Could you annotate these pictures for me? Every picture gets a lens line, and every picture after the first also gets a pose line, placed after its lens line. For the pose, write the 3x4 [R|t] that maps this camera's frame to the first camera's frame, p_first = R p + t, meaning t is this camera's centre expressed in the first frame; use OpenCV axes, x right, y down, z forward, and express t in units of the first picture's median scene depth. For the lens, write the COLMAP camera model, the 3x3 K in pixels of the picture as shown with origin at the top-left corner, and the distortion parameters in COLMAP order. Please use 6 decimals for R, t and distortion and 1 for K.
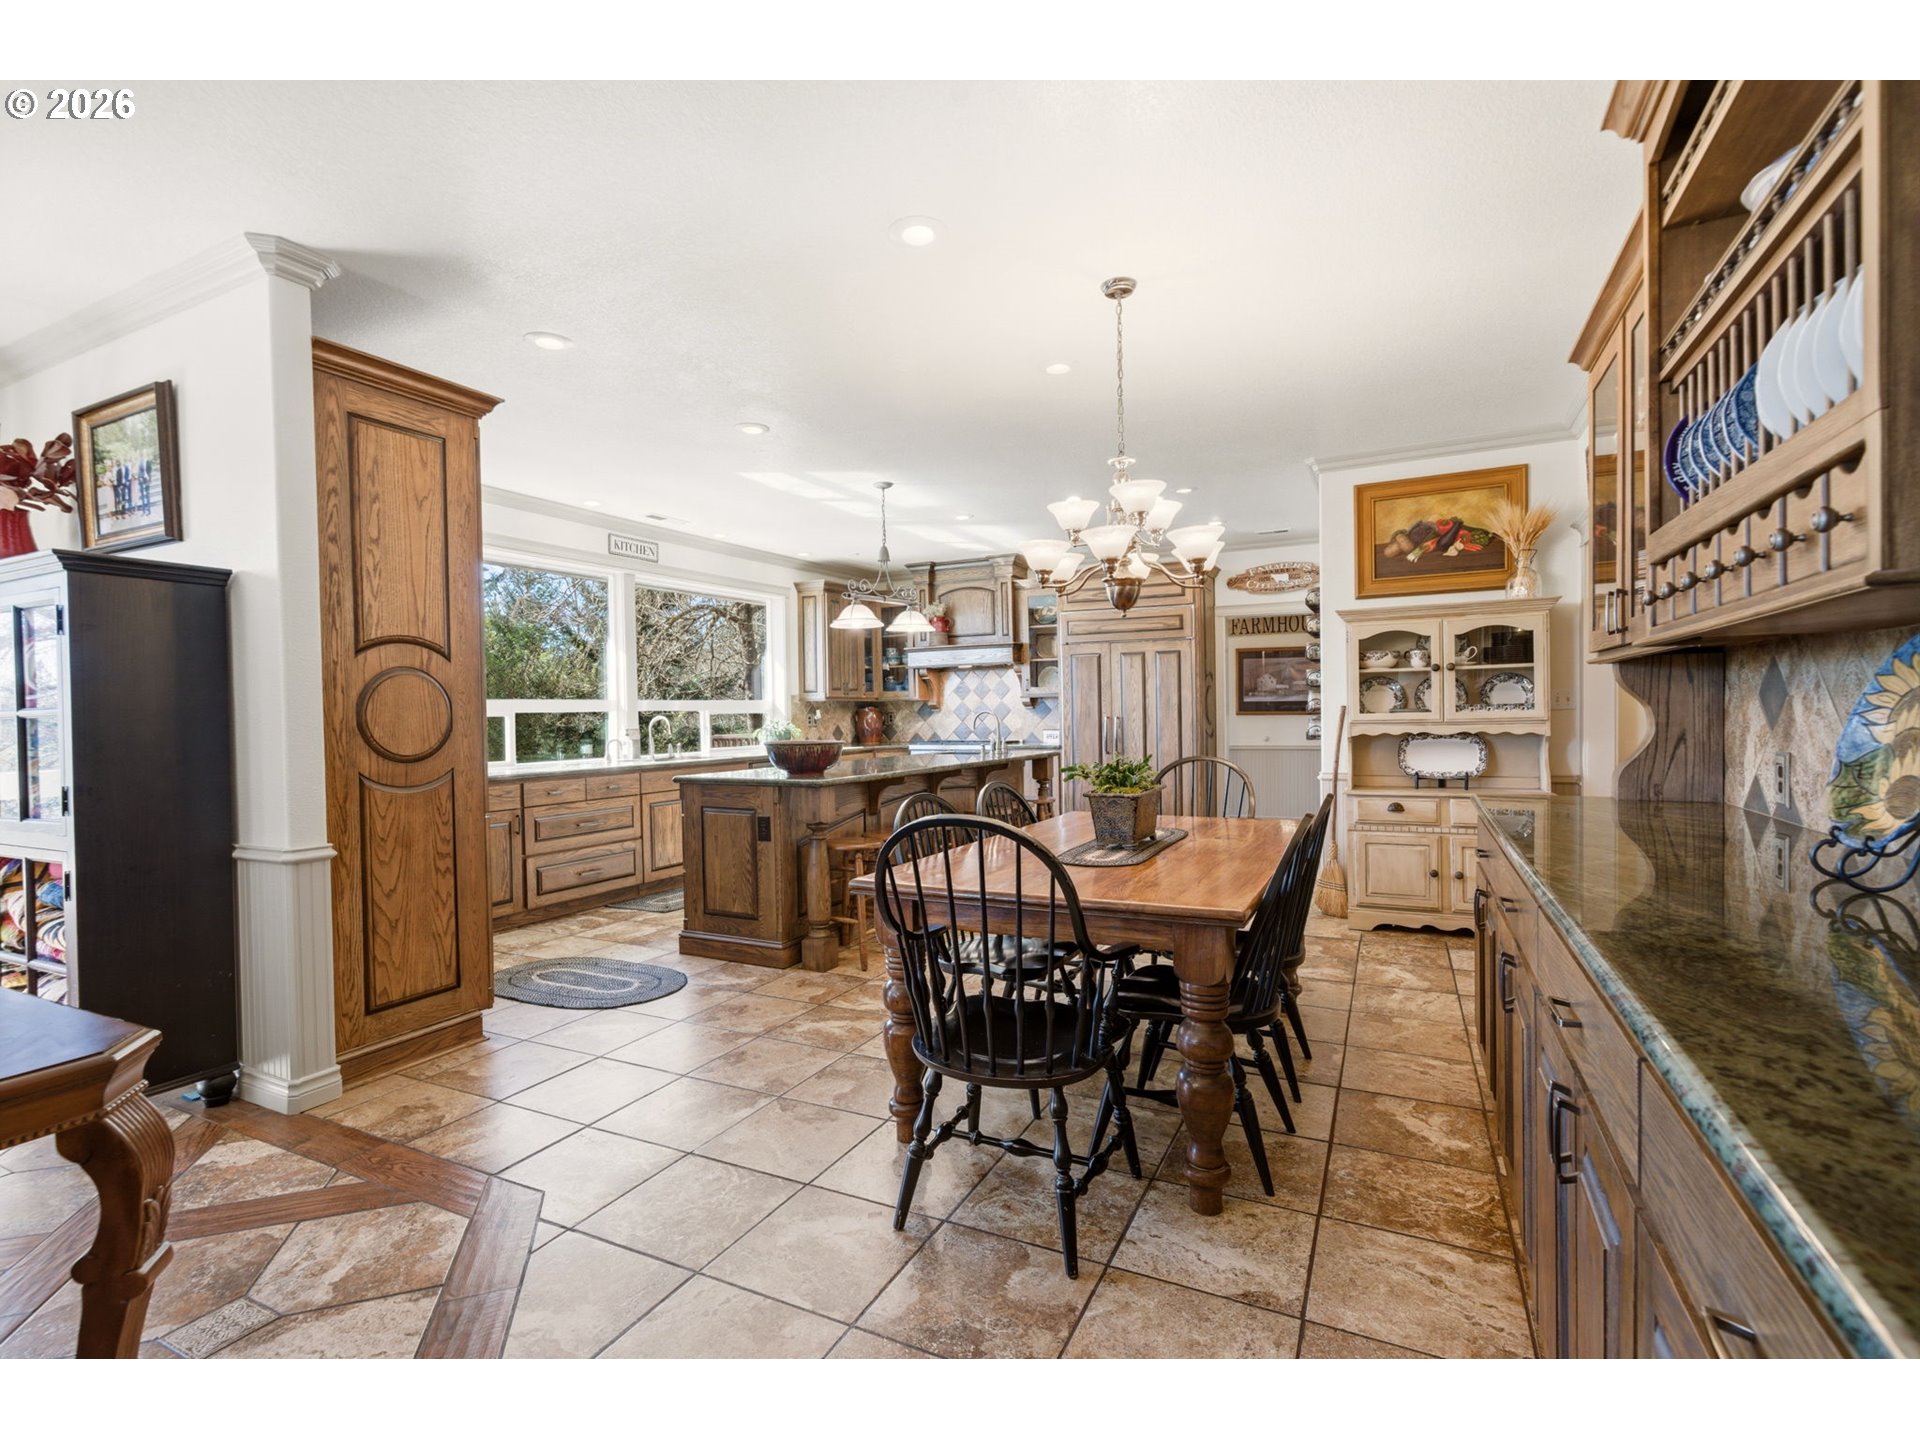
lens RADIAL K [[895.5, 0, 953.8], [0, 895.5, 734.4], [0, 0, 1]] dist [-0.014871, 0.002756]
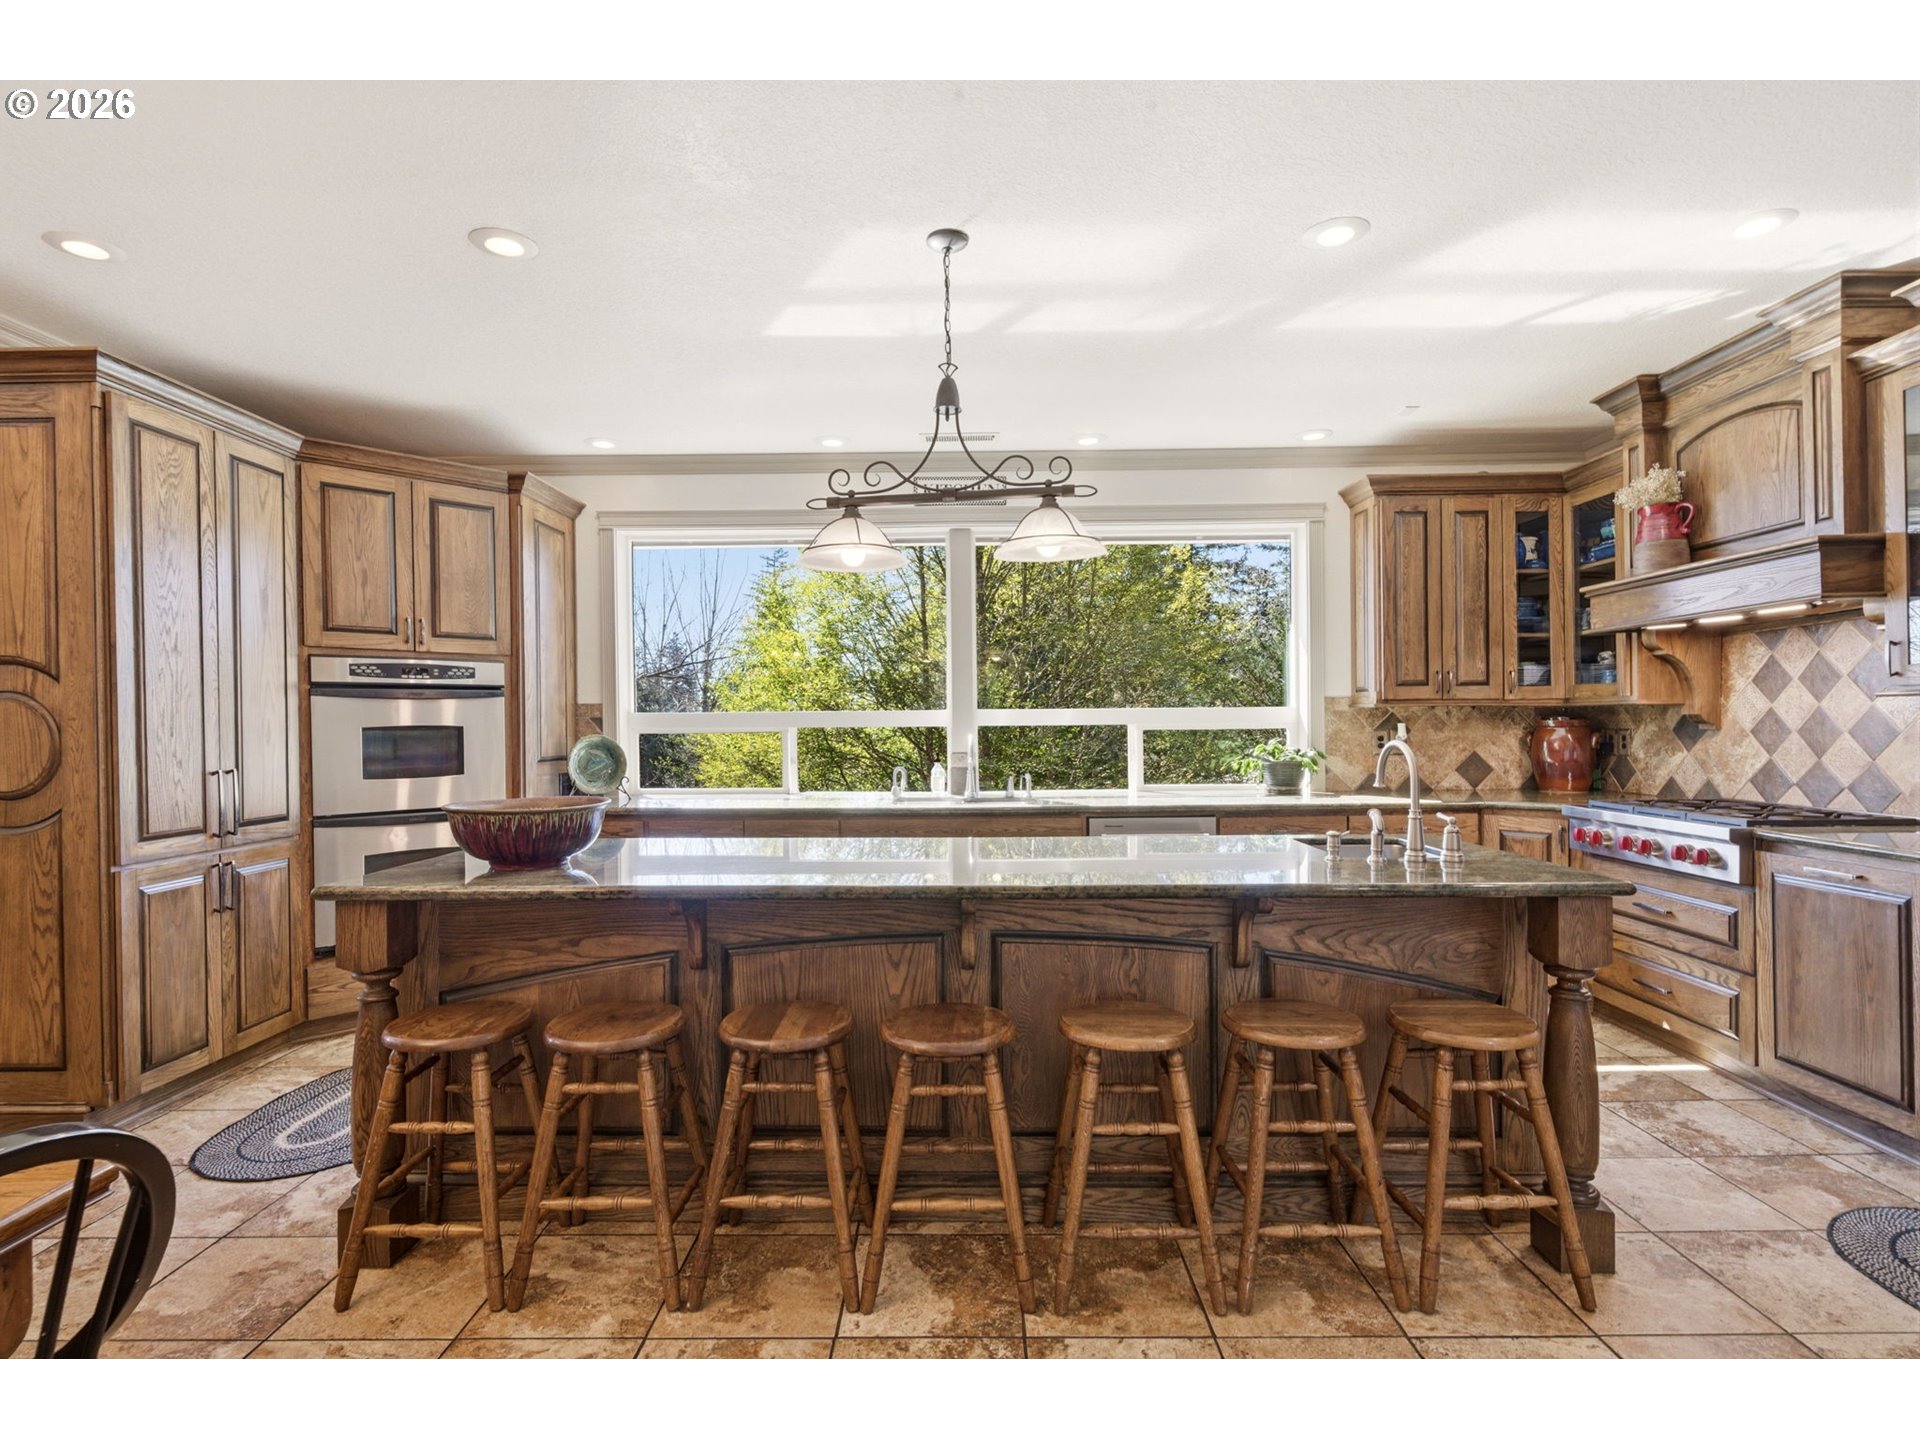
lens RADIAL K [[957.3, 0, 955.8], [0, 957.3, 729.2], [0, 0, 1]] dist [-0.002817, 0.004566]
pose [[0.446714, 0.018147, -0.894493, 0.310632], [-0.020520, 0.999739, 0.010034, -0.031913], [0.894442, 0.013873, 0.446970, 0.674185]]
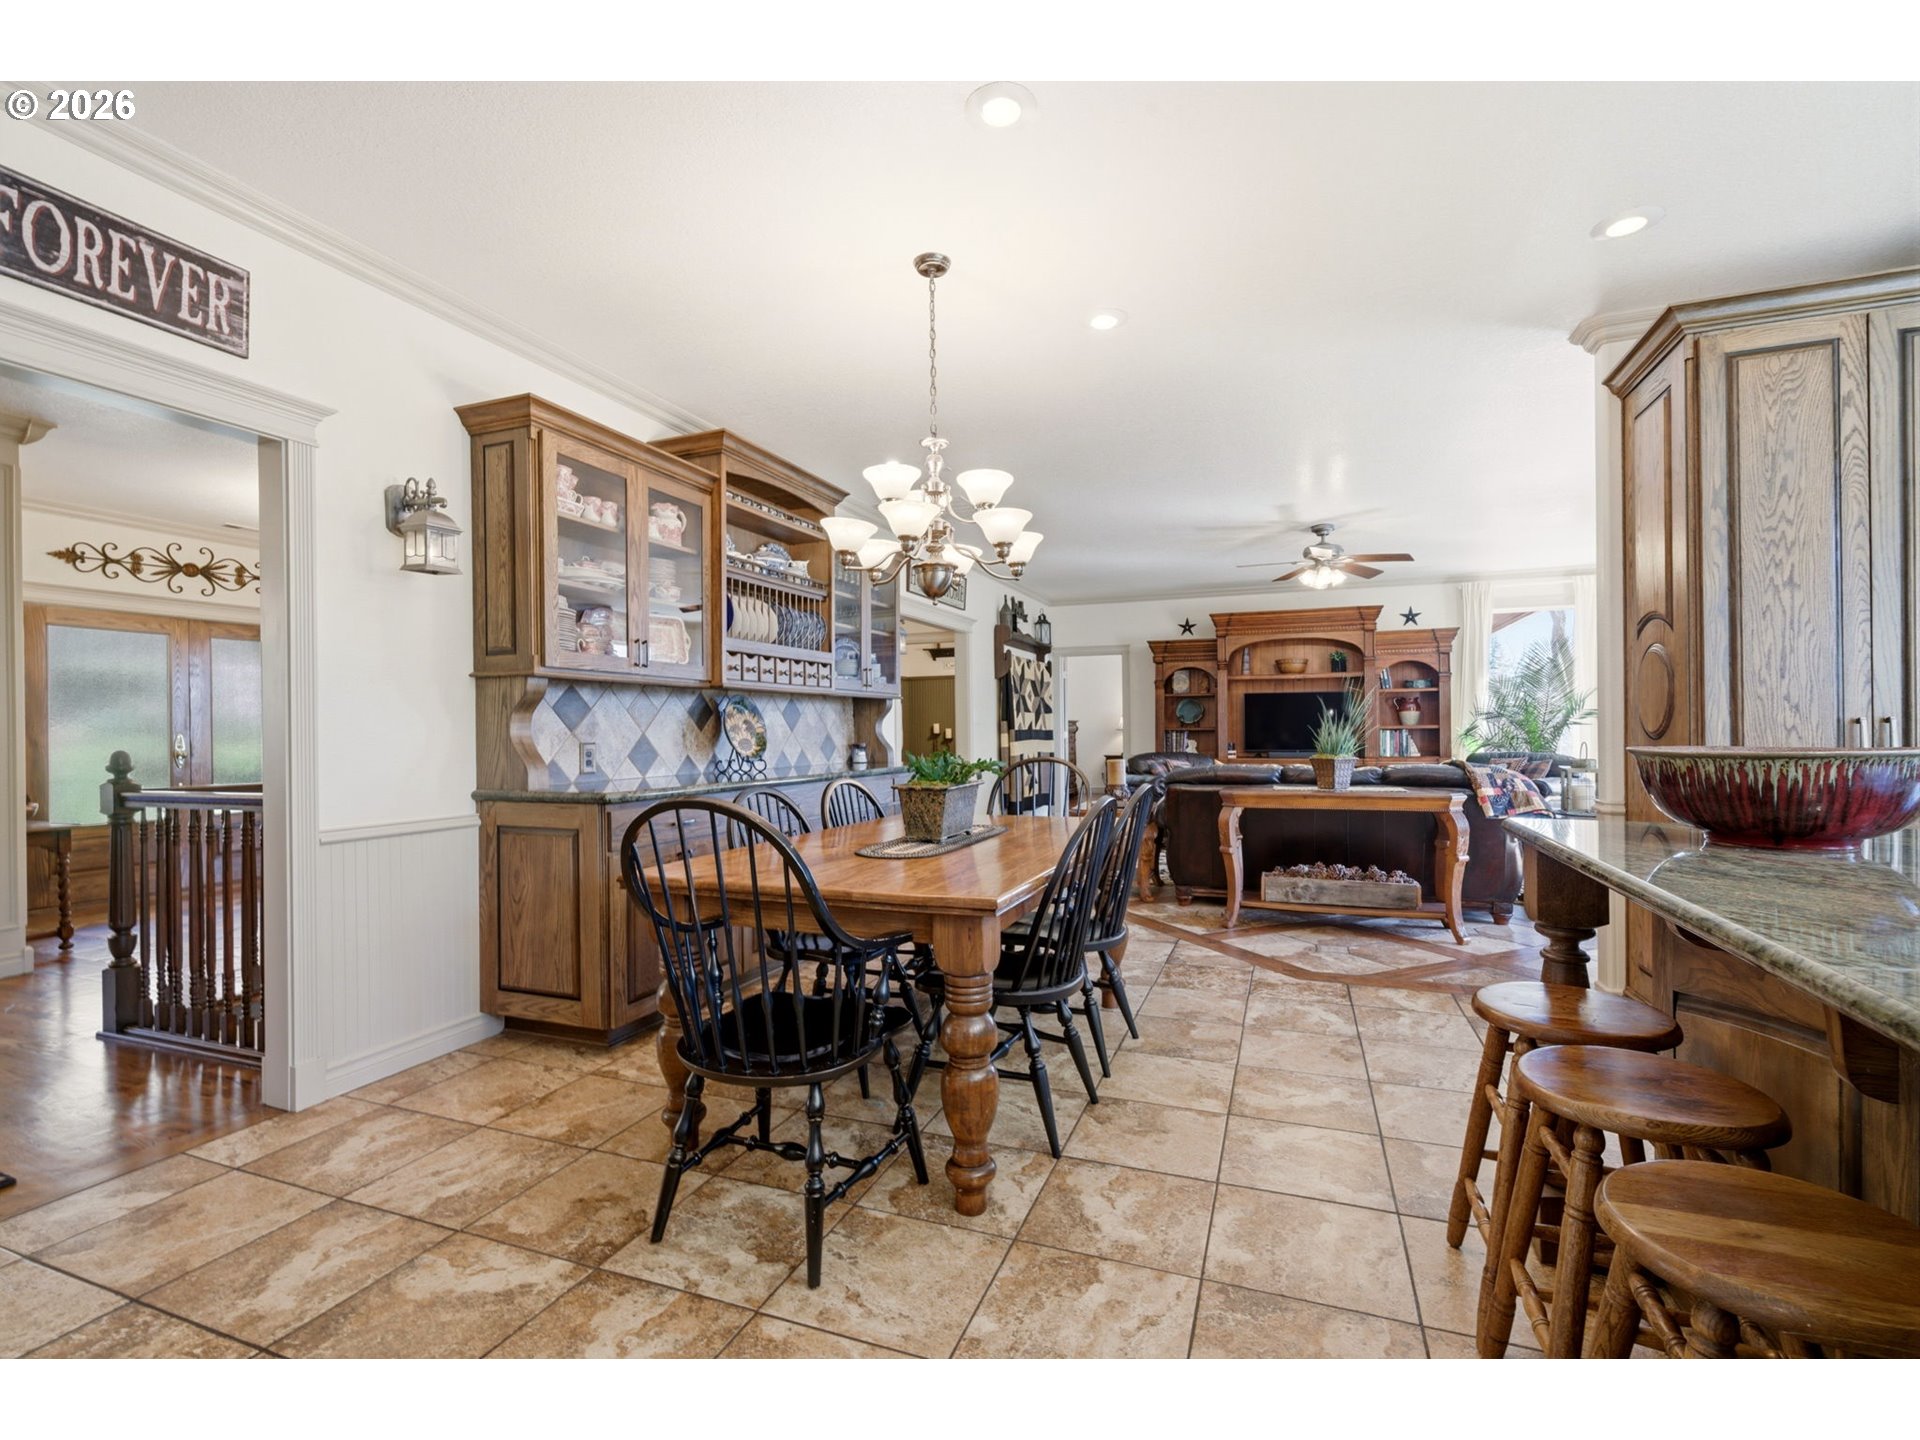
lens RADIAL K [[861.0, 0, 966.6], [0, 861.0, 729.9], [0, 0, 1]] dist [0.021292, 0.000113]
pose [[-0.994187, 0.023830, -0.104996, 0.120508], [0.021244, 0.999444, 0.025682, -0.010045], [0.105549, 0.023303, -0.994141, 0.899464]]
